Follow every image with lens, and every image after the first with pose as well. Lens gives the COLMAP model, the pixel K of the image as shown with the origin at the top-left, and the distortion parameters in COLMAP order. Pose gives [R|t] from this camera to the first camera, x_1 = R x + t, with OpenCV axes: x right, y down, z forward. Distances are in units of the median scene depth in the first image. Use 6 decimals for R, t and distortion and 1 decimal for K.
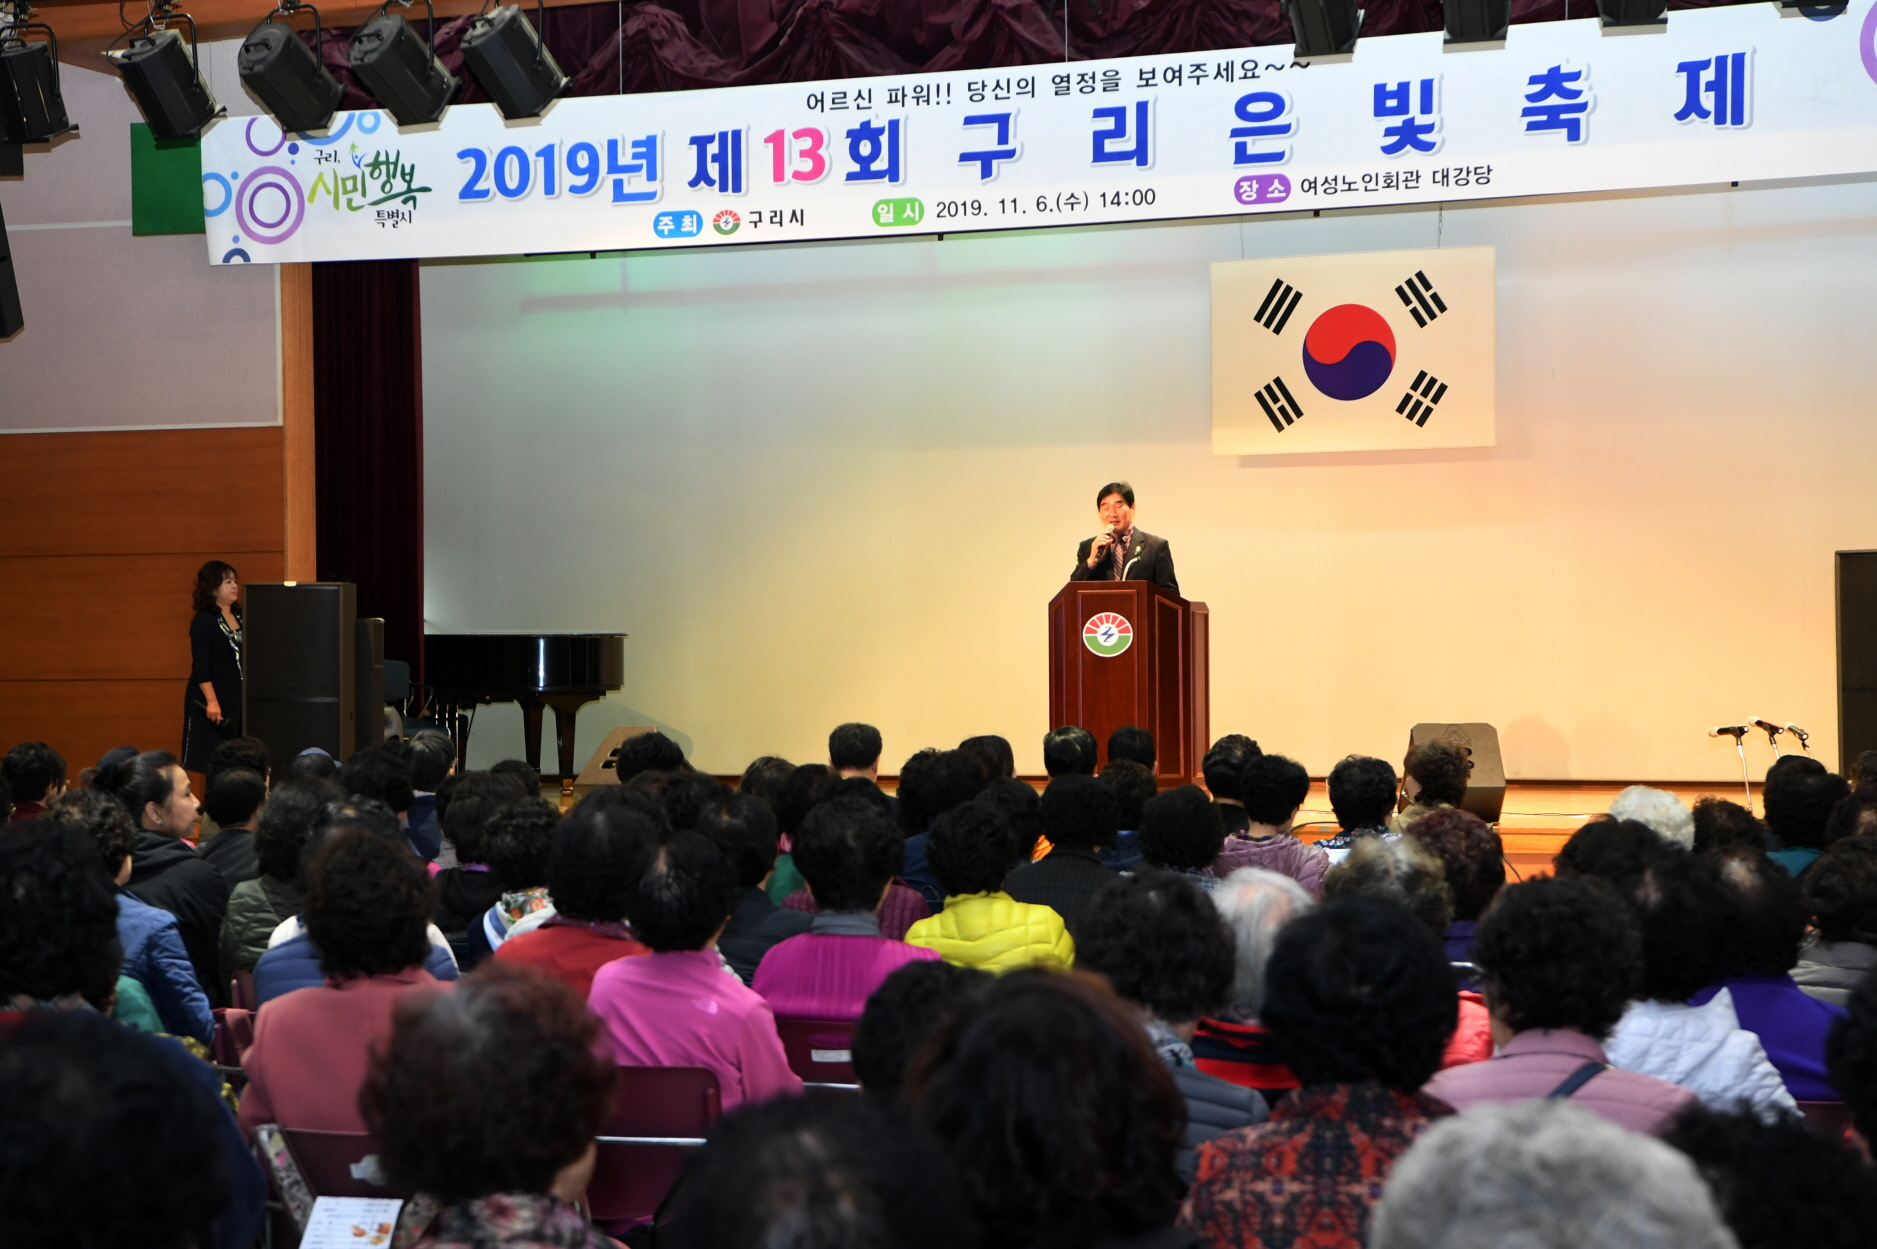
lens RADIAL K [[3591.2, 0, 949.3], [0, 3591.2, 637.6], [0, 0, 1]] dist [0.298361, 0.000000]
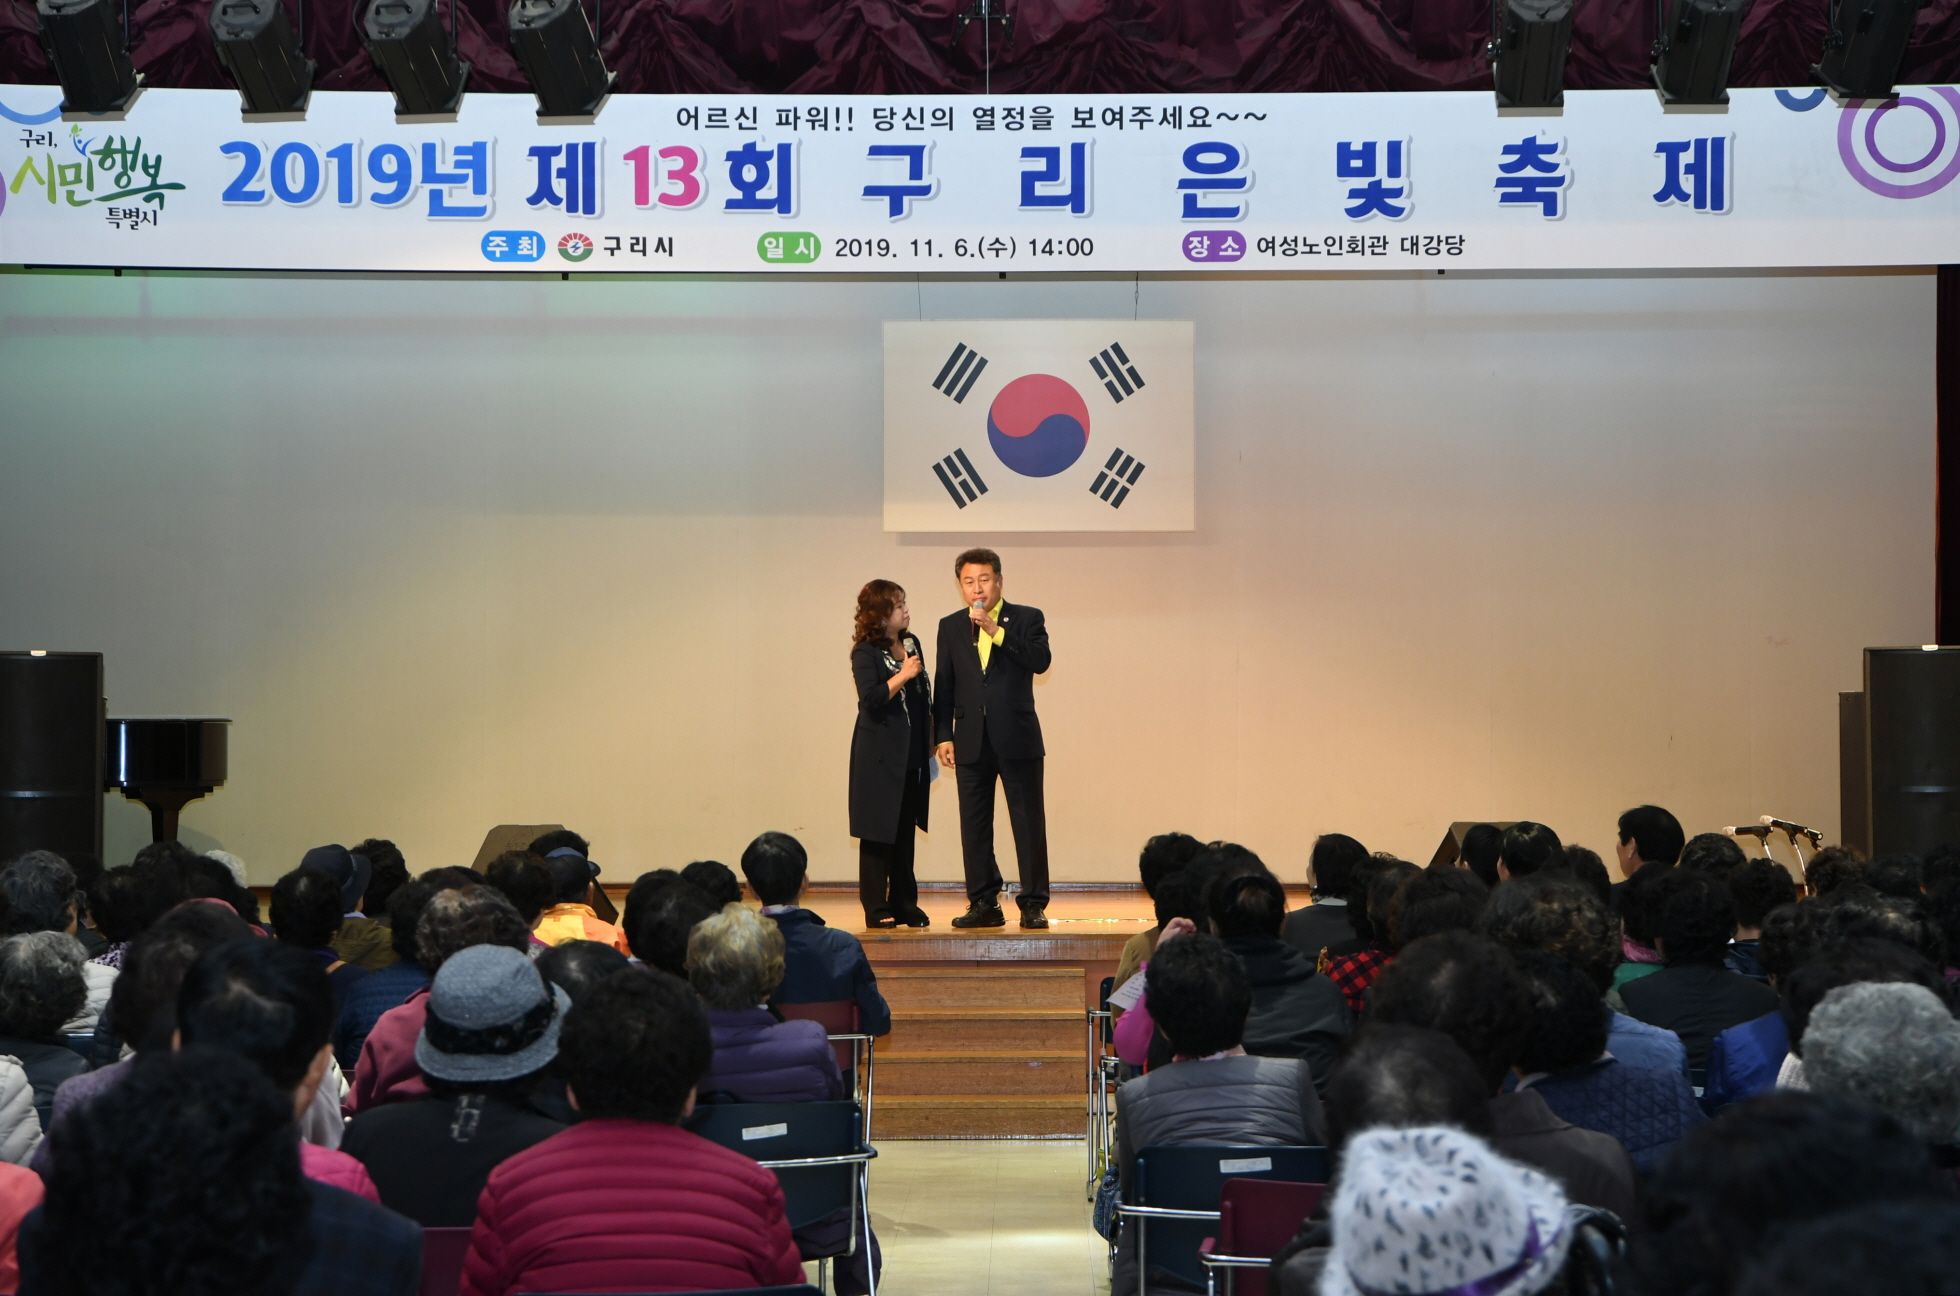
lens RADIAL K [[3750.0, 0, 998.5], [0, 3750.0, 639.7], [0, 0, 1]] dist [0.298361, 0.000000]
pose [[0.931705, 0.019245, 0.362705, -0.300810], [-0.010072, 0.999580, -0.027166, 0.003663], [-0.363075, 0.021658, 0.931508, 0.116398]]
